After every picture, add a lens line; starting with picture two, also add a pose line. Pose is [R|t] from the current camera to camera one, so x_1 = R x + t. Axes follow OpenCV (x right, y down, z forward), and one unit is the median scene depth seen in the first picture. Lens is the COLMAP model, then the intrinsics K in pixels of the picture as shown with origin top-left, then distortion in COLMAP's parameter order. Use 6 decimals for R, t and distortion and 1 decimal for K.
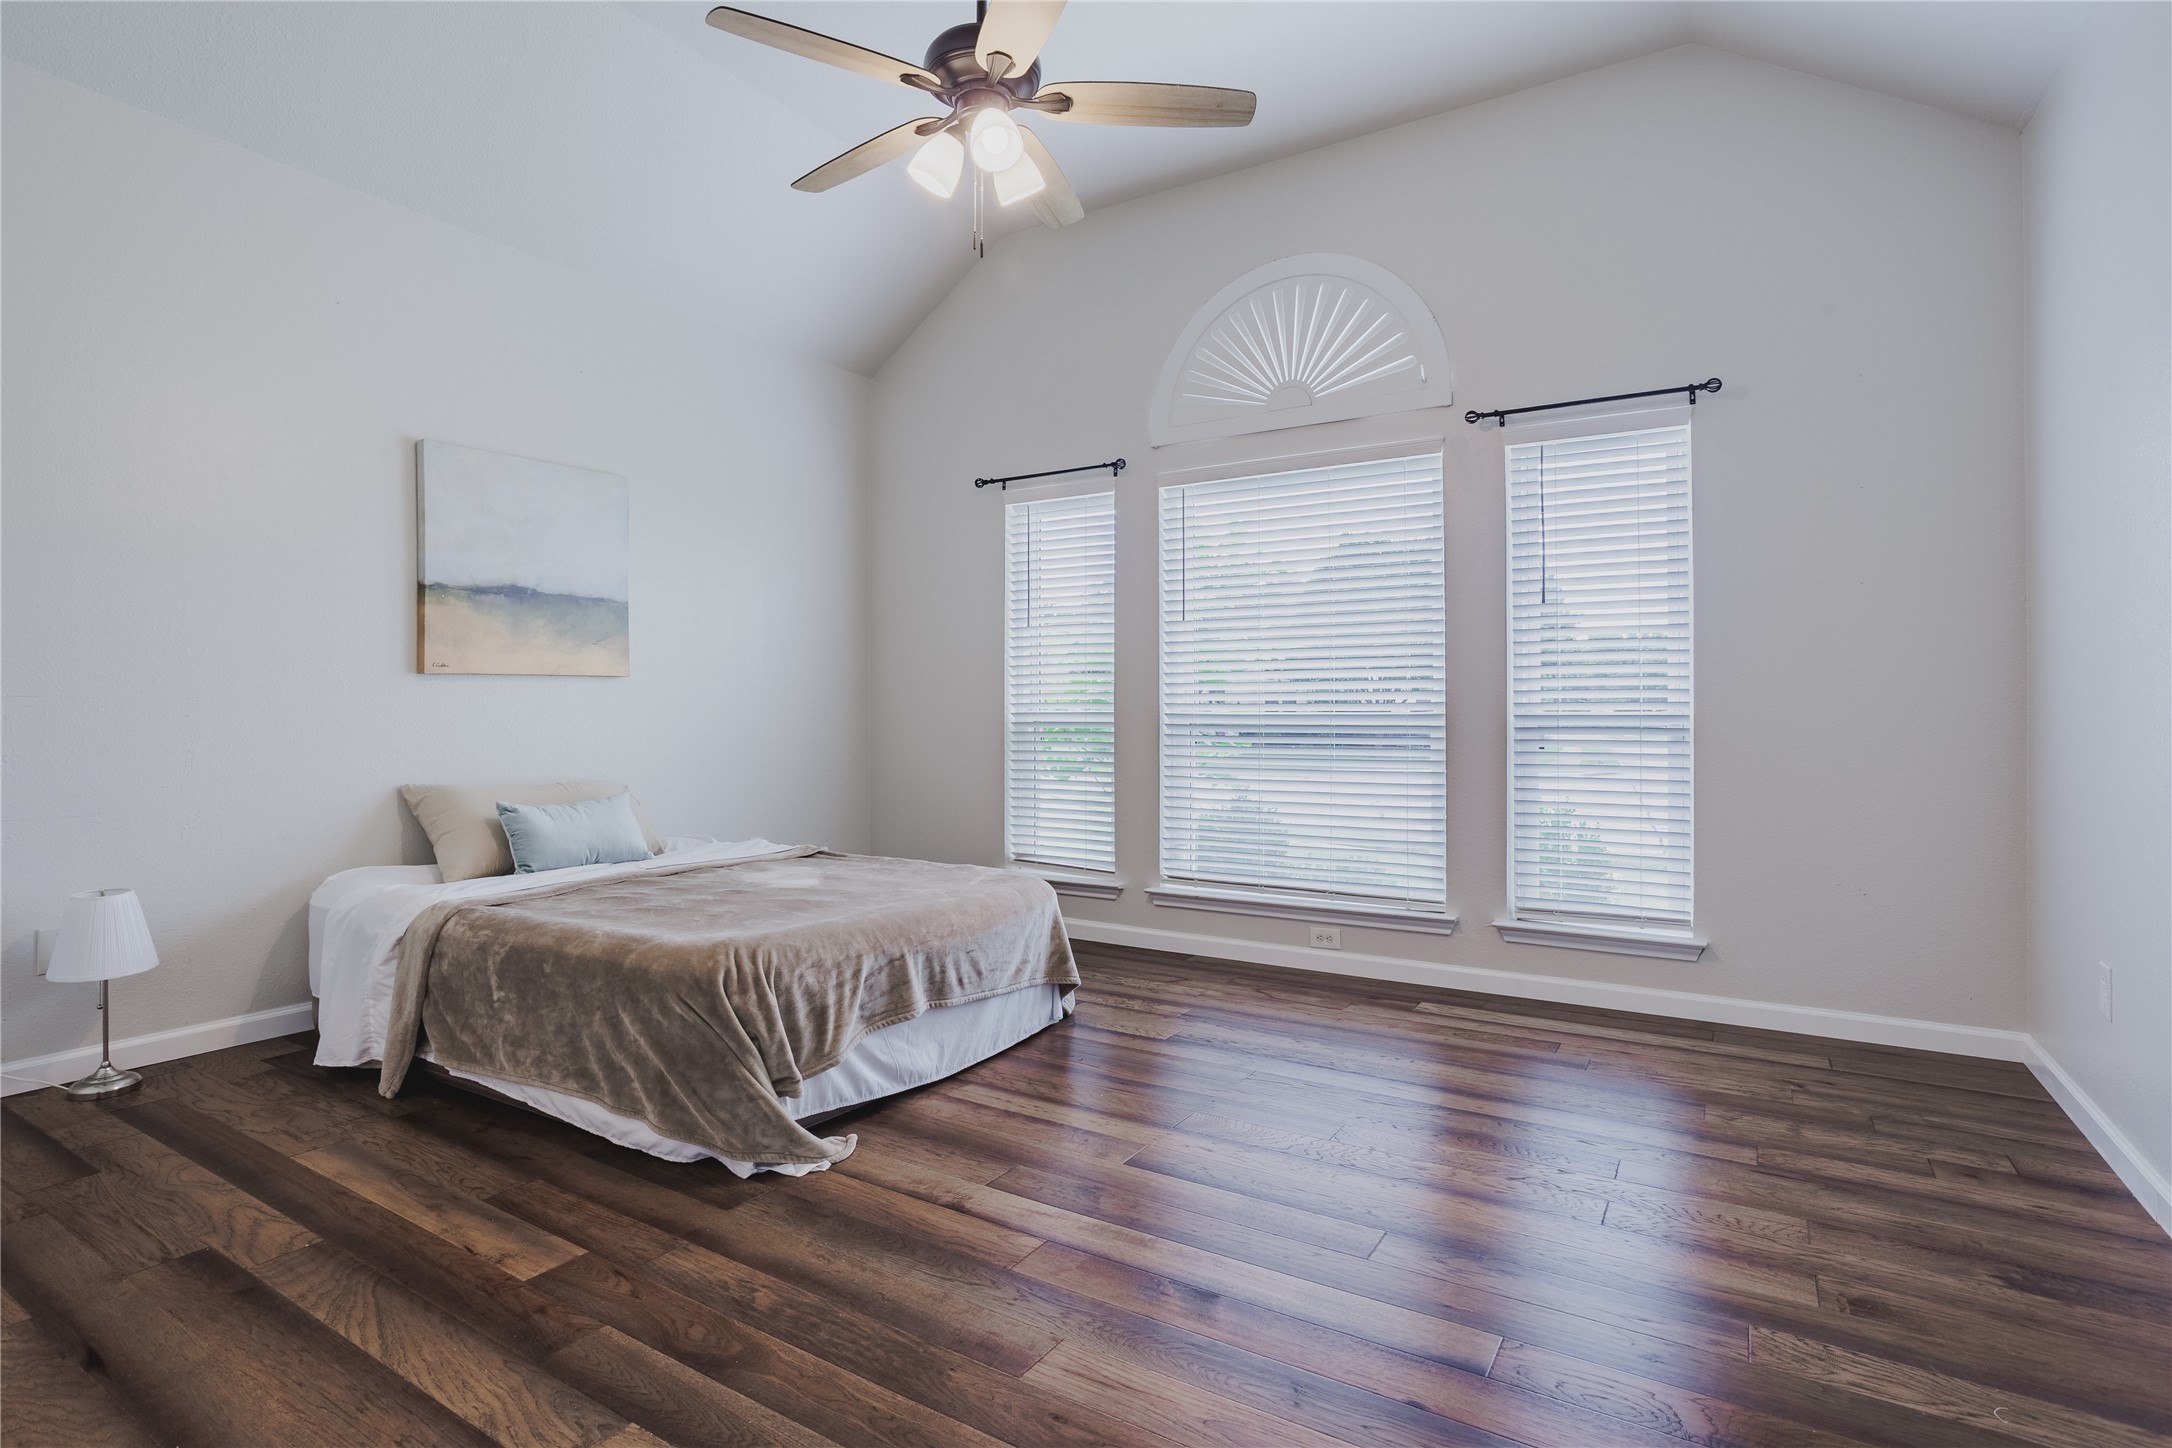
lens RADIAL K [[1115.4, 0, 1038.5], [0, 1115.4, 709.2], [0, 0, 1]] dist [-0.019812, 0.001566]
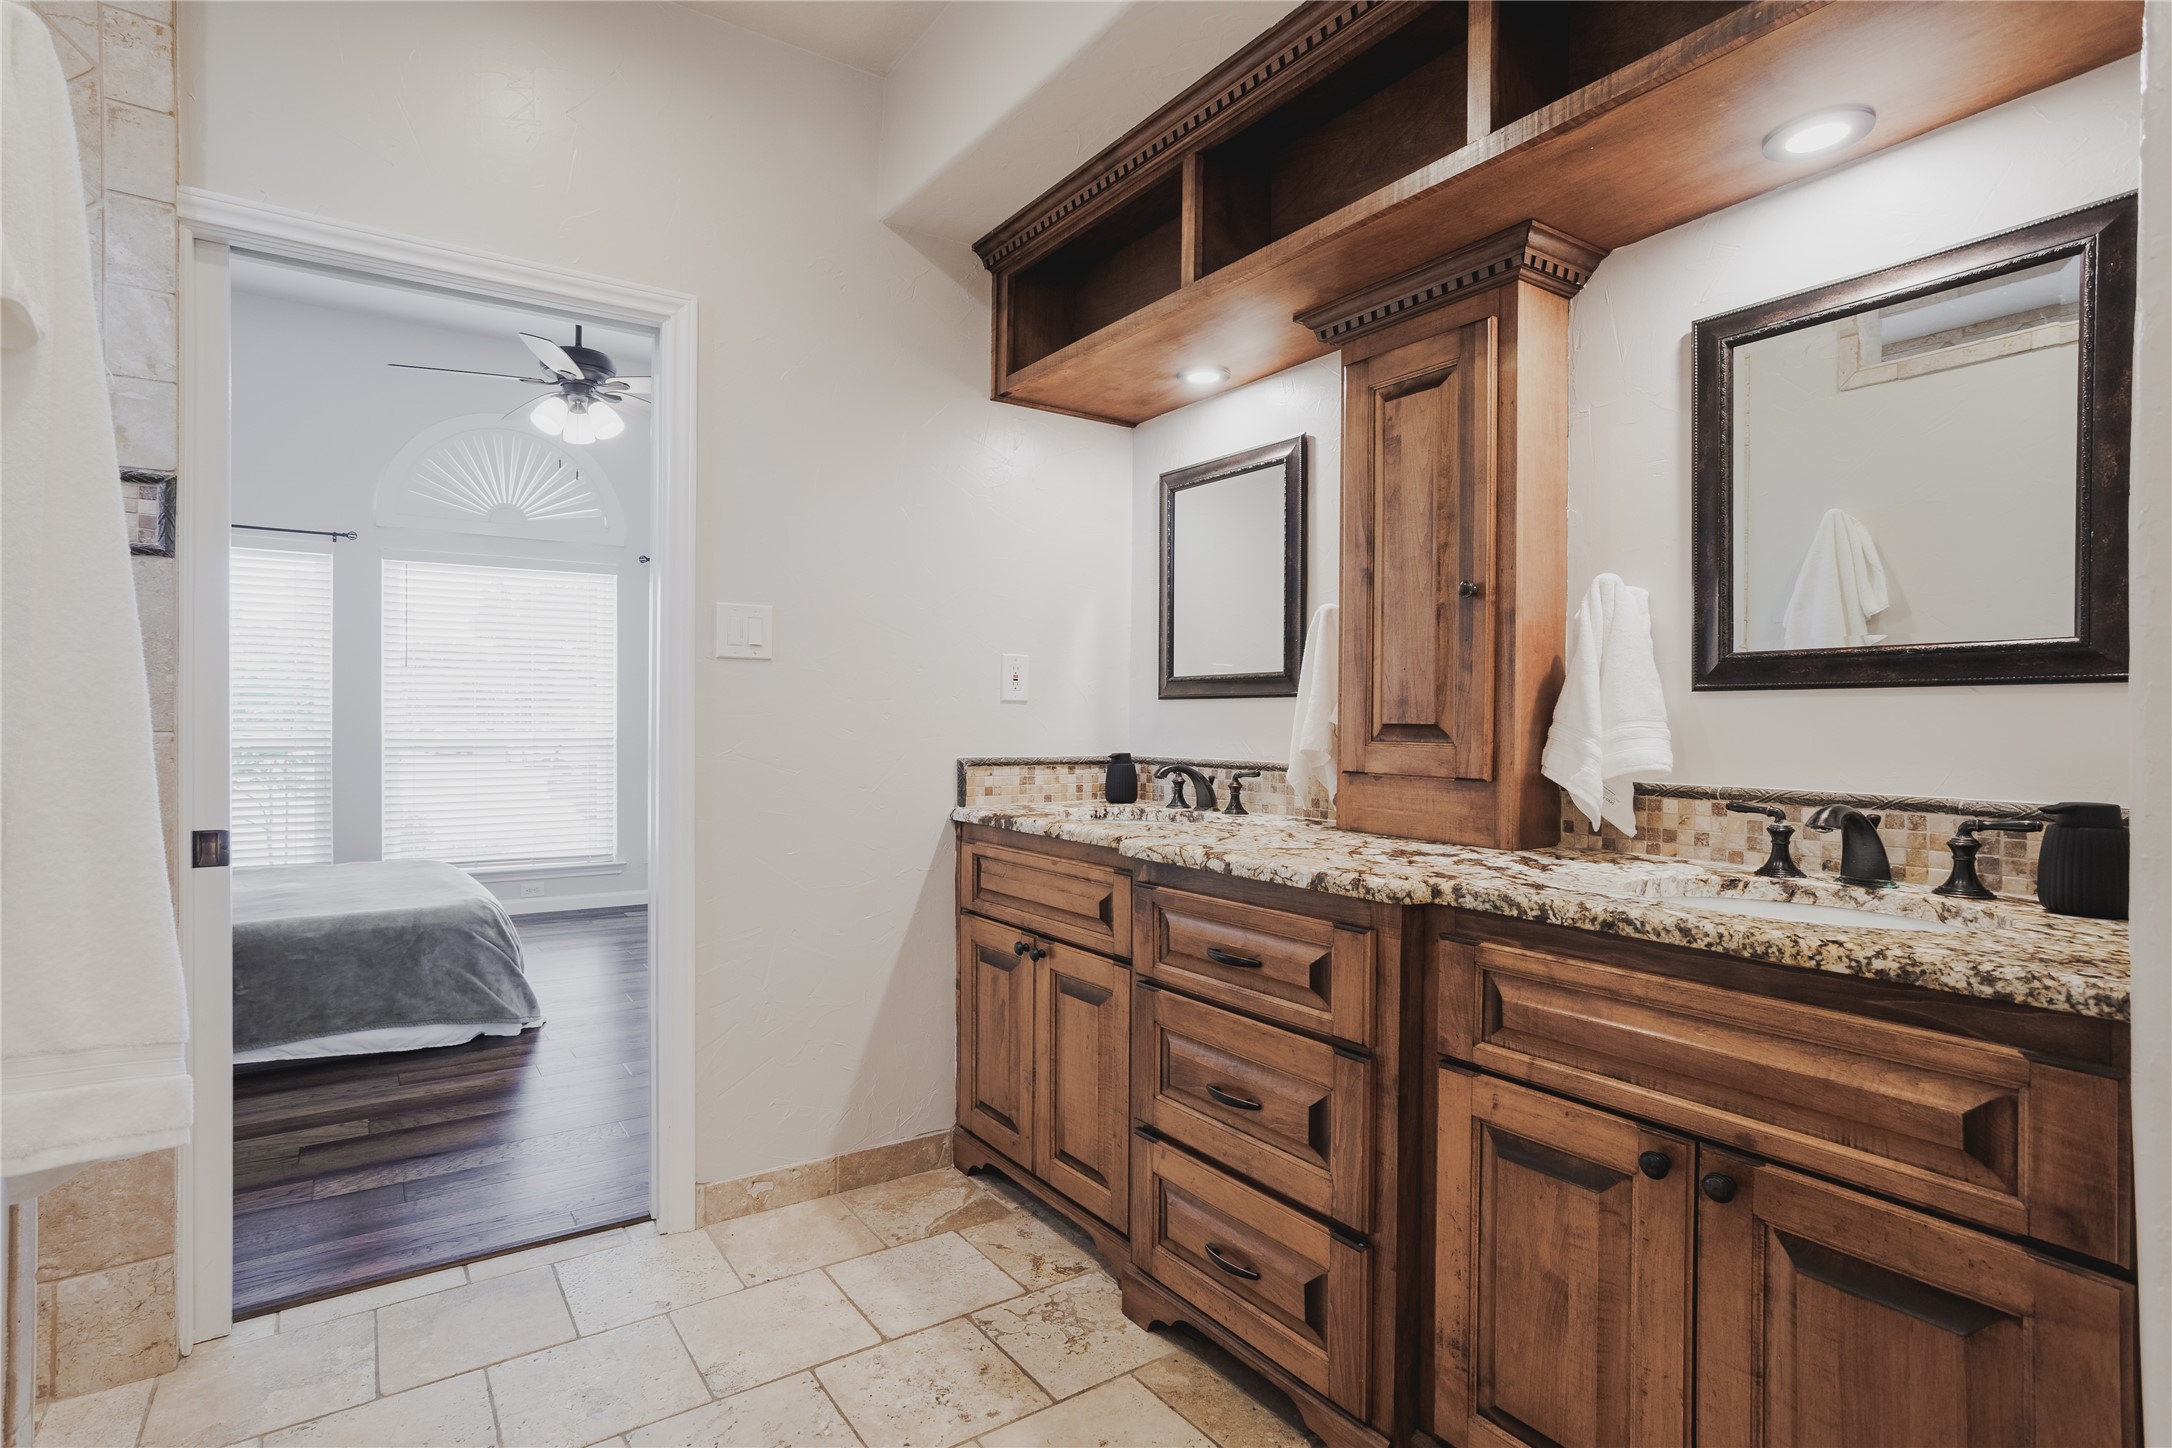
lens RADIAL K [[1075.8, 0, 1081.5], [0, 1075.8, 761.9], [0, 0, 1]] dist [-0.050969, 0.036436]
pose [[0.389958, -0.045227, 0.919721, -0.933655], [-0.004847, 0.998678, 0.051165, -0.048540], [-0.920820, -0.024410, 0.389223, -0.262204]]
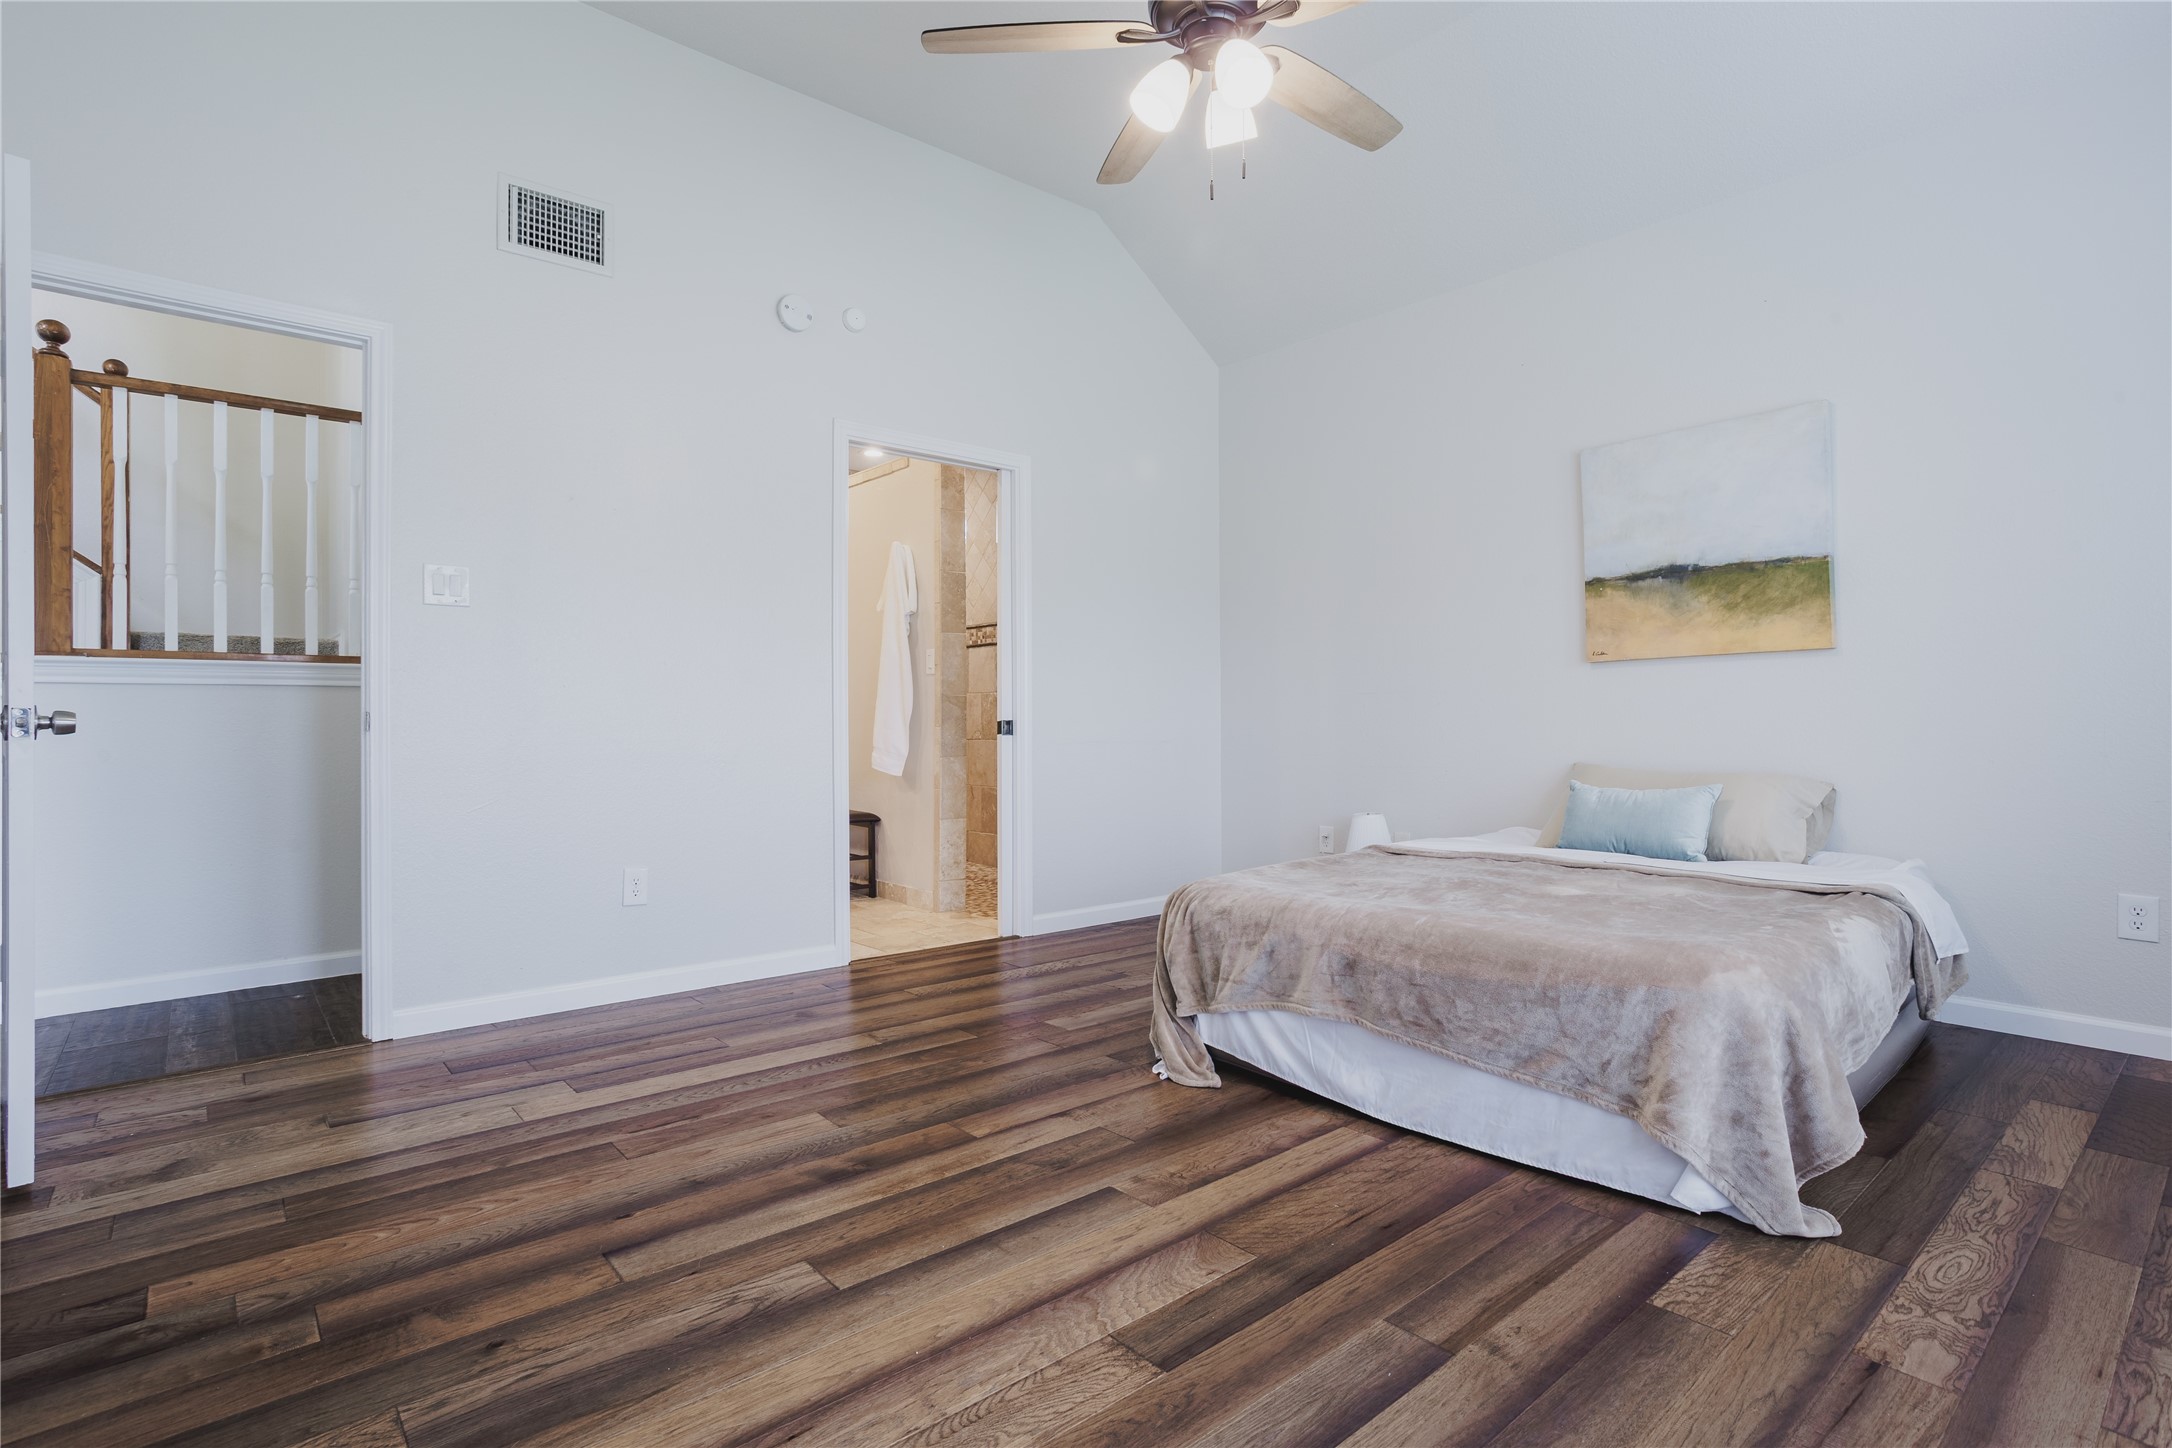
lens RADIAL K [[1066.6, 0, 1063.7], [0, 1066.6, 710.0], [0, 0, 1]] dist [-0.057461, 0.034796]
pose [[-0.292671, -0.015055, -0.956095, 0.609001], [-0.001338, 0.999882, -0.015335, 0.032251], [0.956212, -0.003209, -0.292657, 0.830950]]
